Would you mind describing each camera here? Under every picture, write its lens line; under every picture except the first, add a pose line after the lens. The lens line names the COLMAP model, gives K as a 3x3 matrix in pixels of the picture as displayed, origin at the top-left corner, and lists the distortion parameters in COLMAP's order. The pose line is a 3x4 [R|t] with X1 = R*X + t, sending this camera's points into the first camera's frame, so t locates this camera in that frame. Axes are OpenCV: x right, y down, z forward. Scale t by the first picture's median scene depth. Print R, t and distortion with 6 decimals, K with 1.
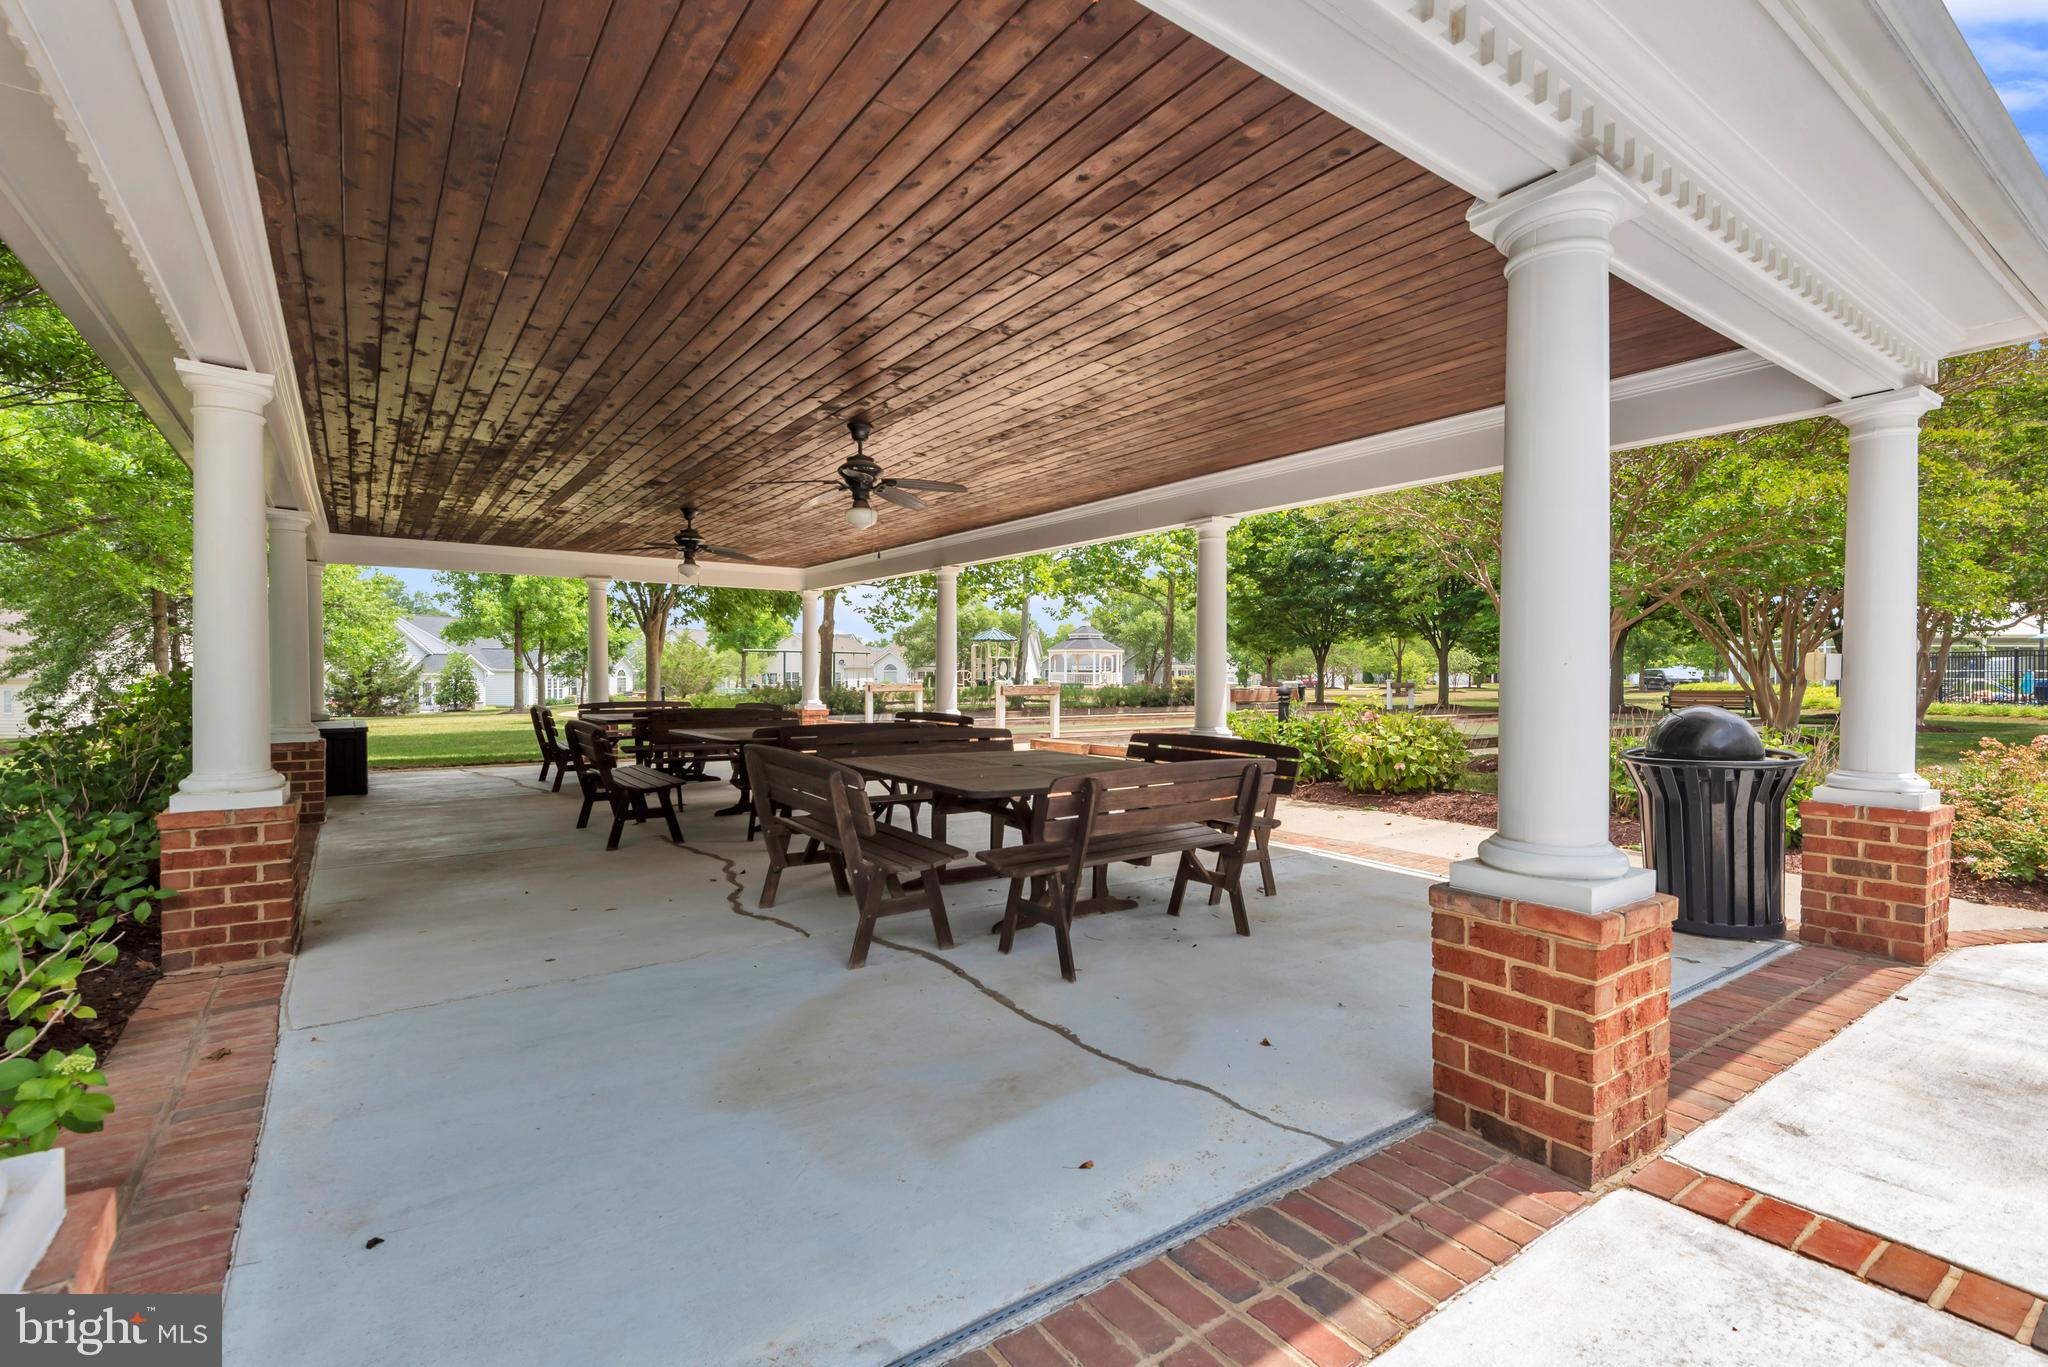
lens RADIAL K [[934.3, 0, 1023.2], [0, 934.3, 681.9], [0, 0, 1]] dist [0.002503, 0.000101]
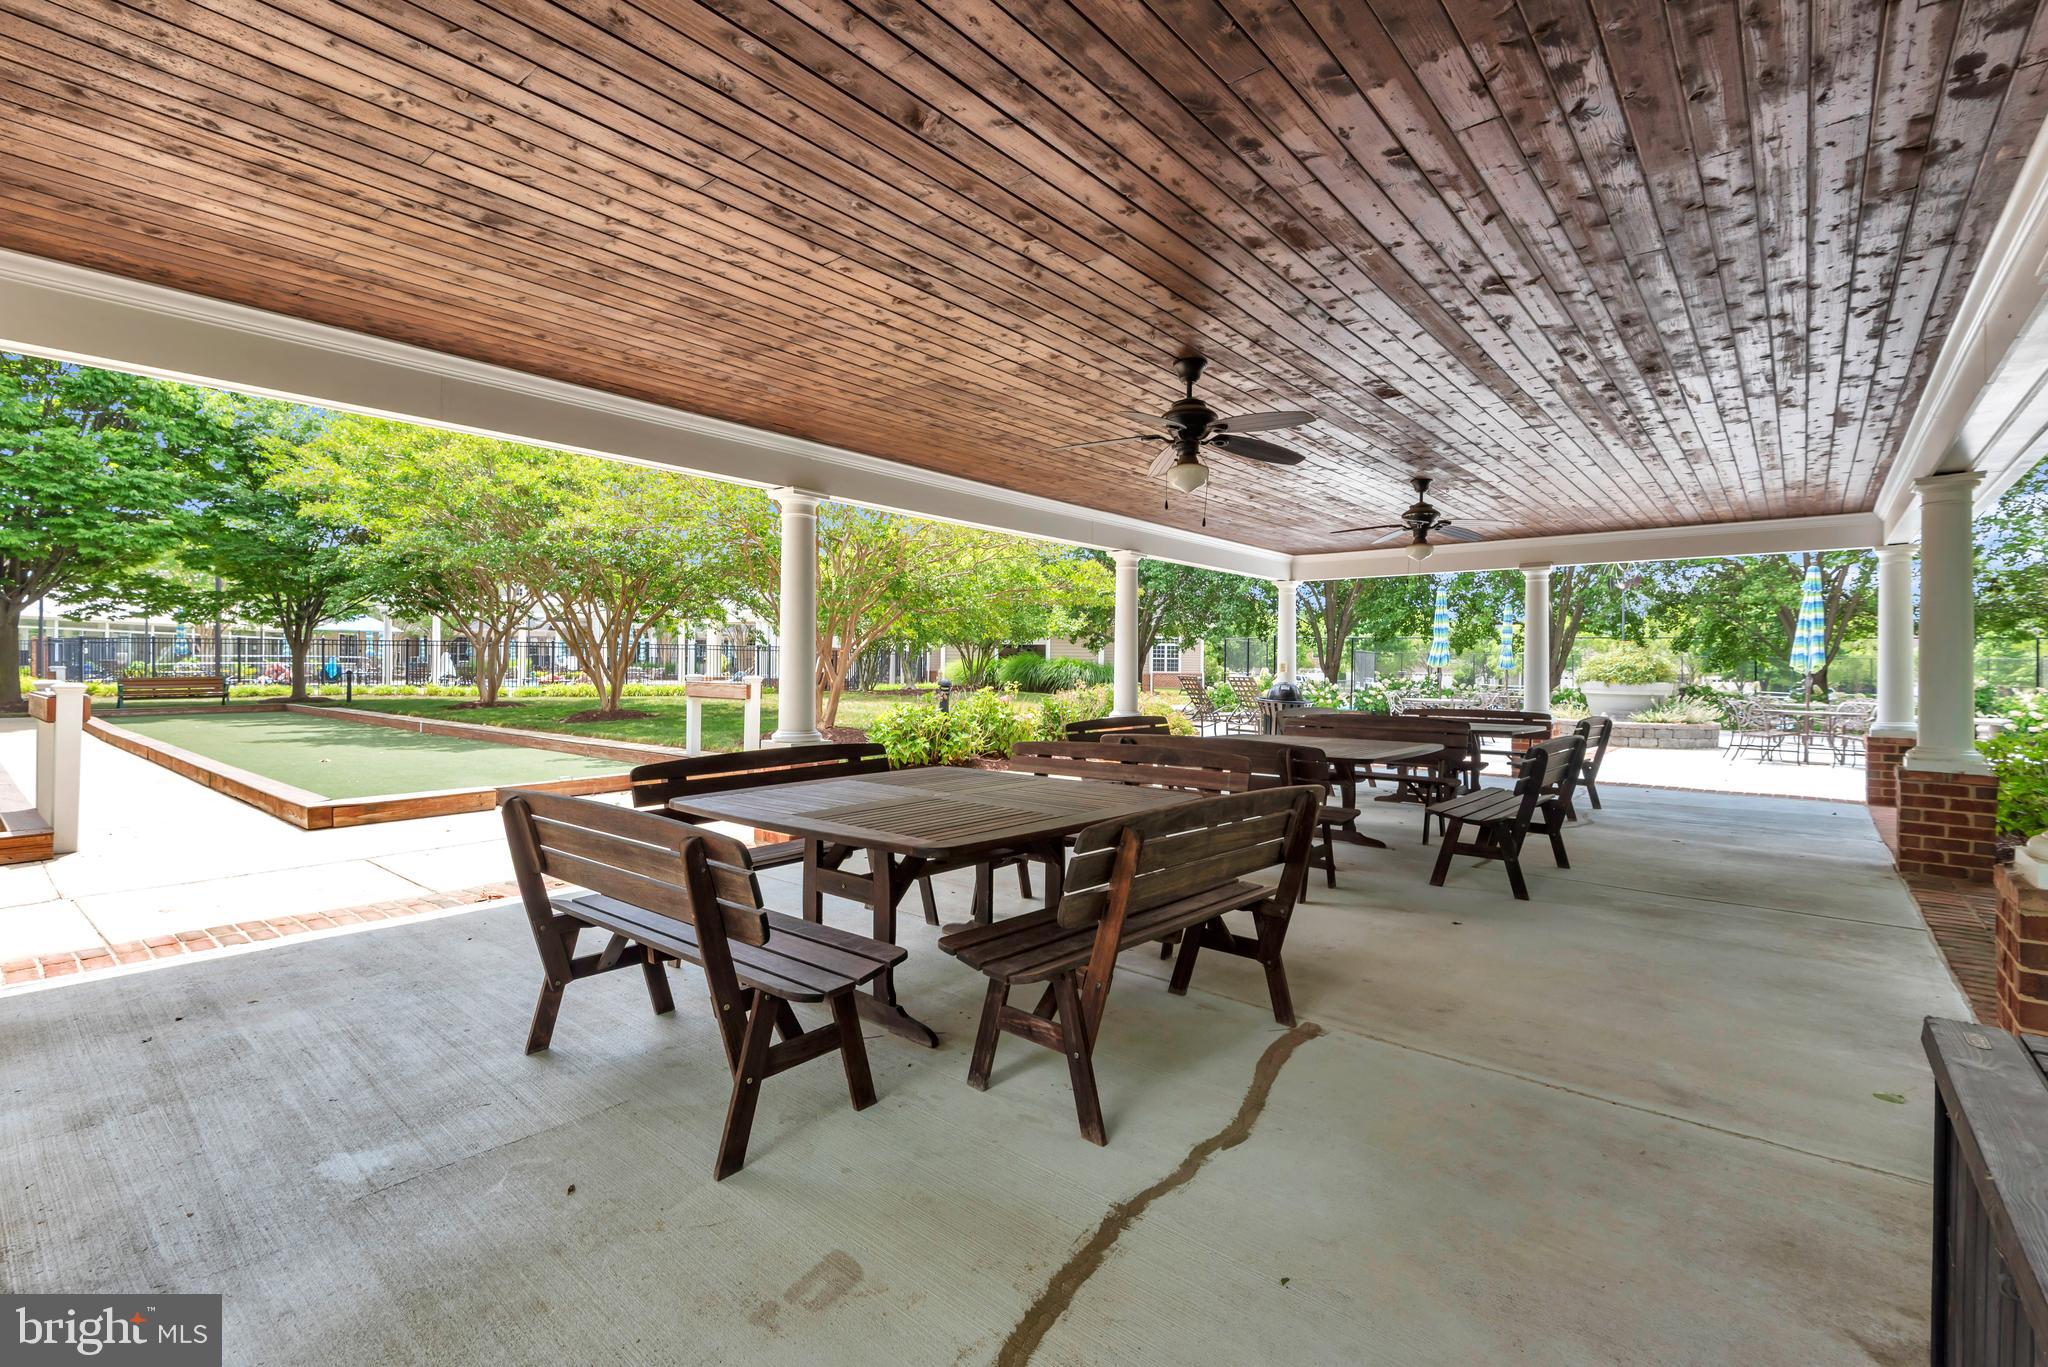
lens RADIAL K [[934.3, 0, 1023.2], [0, 934.3, 677.0], [0, 0, 1]] dist [0.002503, 0.000101]
pose [[-0.253627, -0.009249, 0.967258, -1.270609], [-0.007254, 0.999944, 0.007659, -0.014097], [-0.967275, -0.005074, -0.253680, 1.847524]]
